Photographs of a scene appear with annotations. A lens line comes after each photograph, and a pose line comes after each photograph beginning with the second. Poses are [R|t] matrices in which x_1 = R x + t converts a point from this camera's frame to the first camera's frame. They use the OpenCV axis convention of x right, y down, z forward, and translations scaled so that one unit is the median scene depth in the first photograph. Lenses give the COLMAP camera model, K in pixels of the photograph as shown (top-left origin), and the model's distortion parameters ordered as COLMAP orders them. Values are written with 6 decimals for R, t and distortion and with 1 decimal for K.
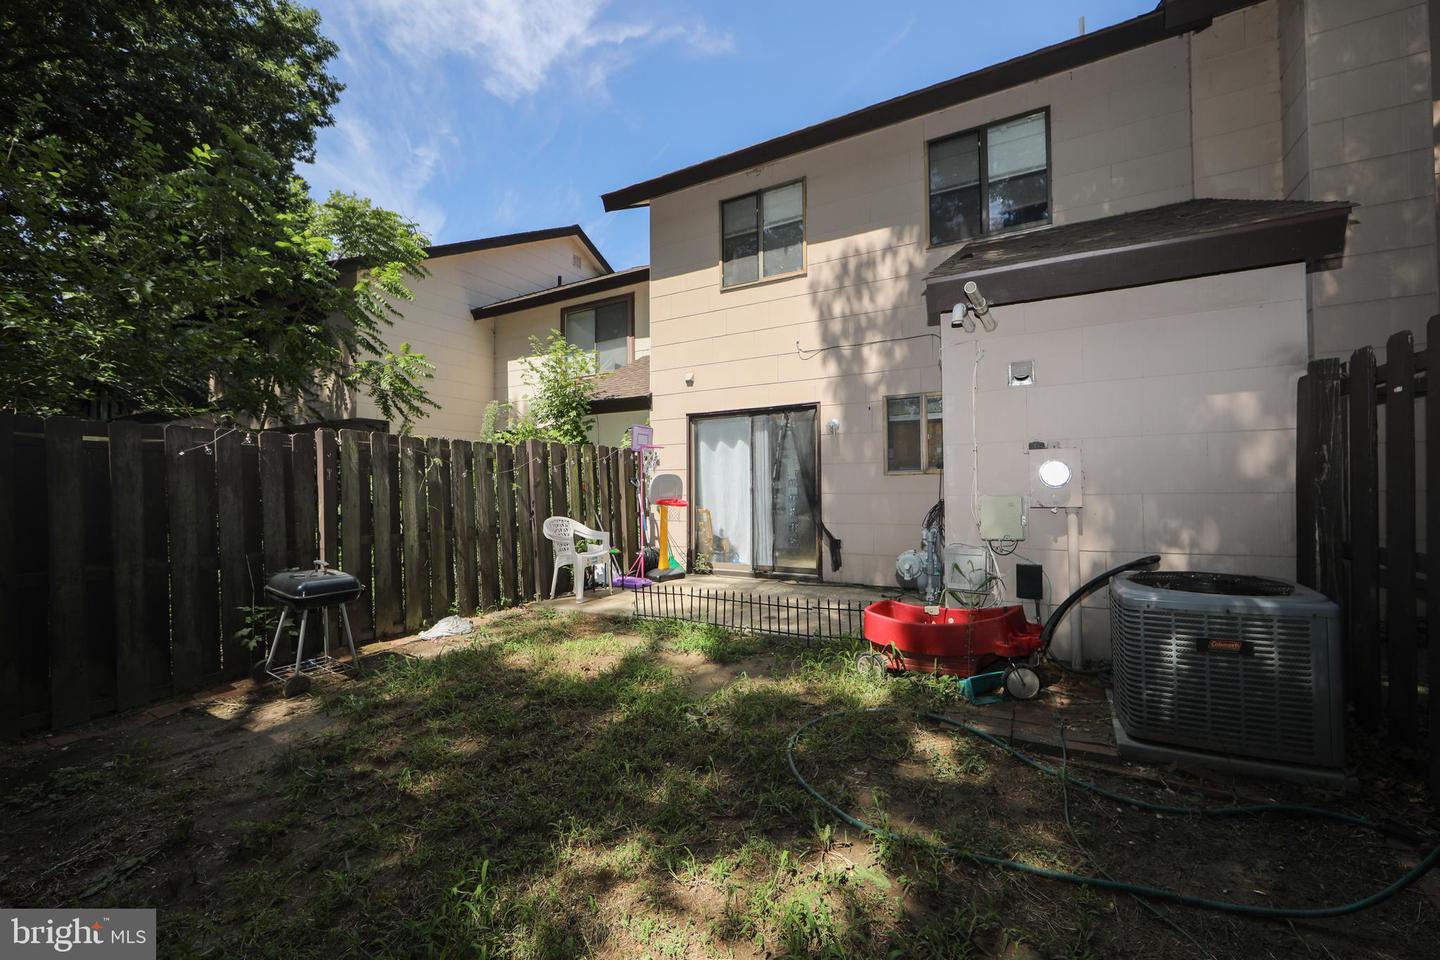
lens RADIAL K [[578.6, 0, 721.9], [0, 578.6, 490.6], [0, 0, 1]] dist [-0.002544, -0.001163]
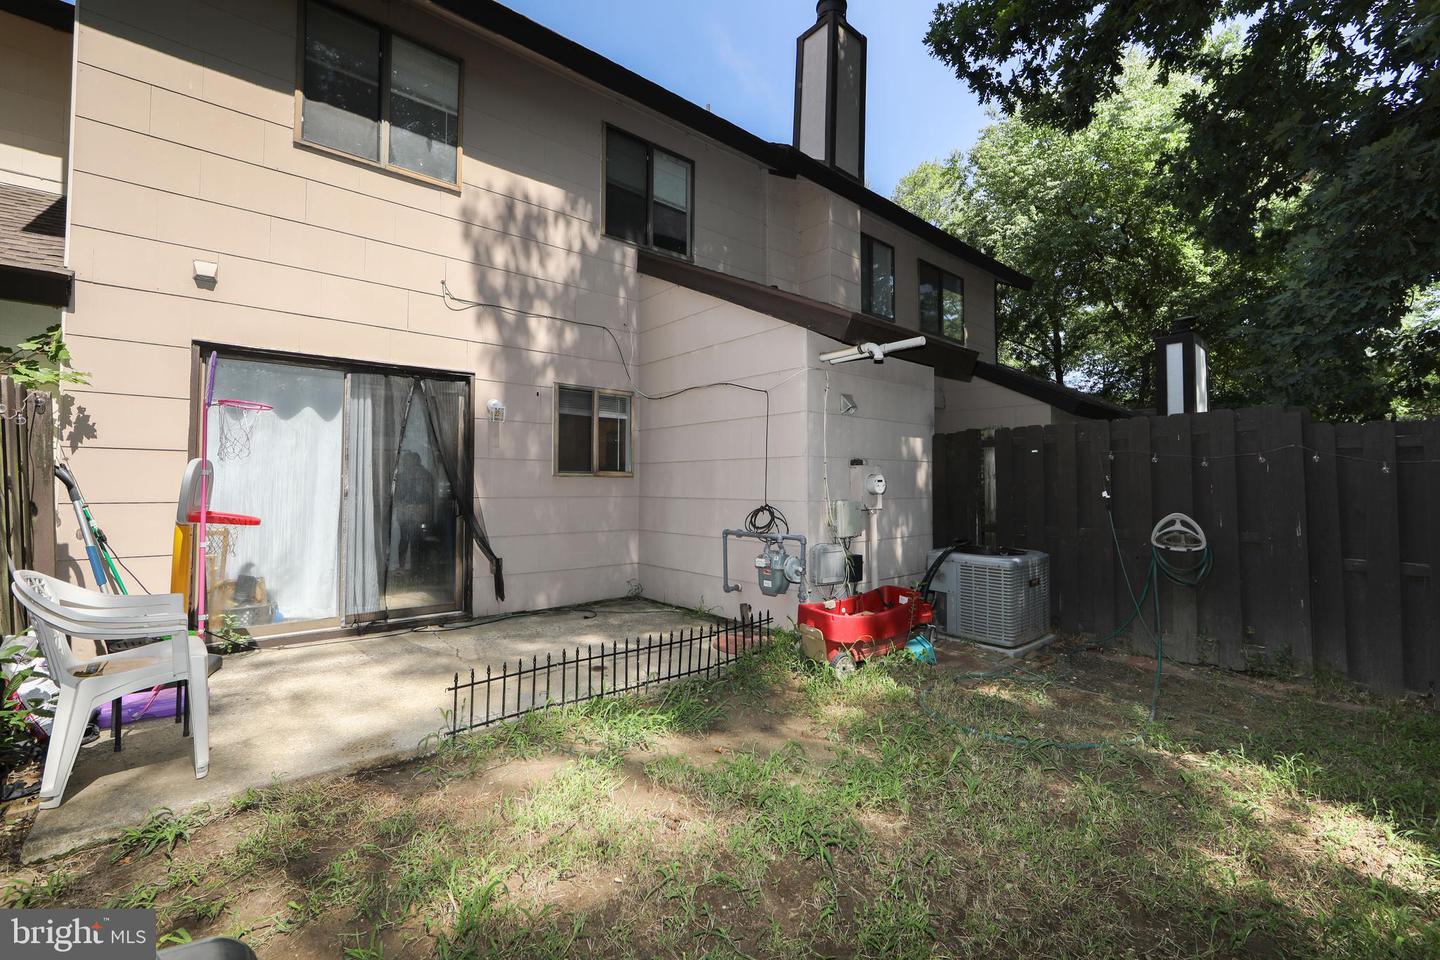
lens RADIAL K [[617.6, 0, 721.4], [0, 617.6, 474.4], [0, 0, 1]] dist [-0.013477, 0.000160]
pose [[0.327436, 0.024534, 0.944555, -0.477002], [-0.007027, 0.999698, -0.023531, -0.008719], [-0.944847, 0.001067, 0.327509, 0.458285]]
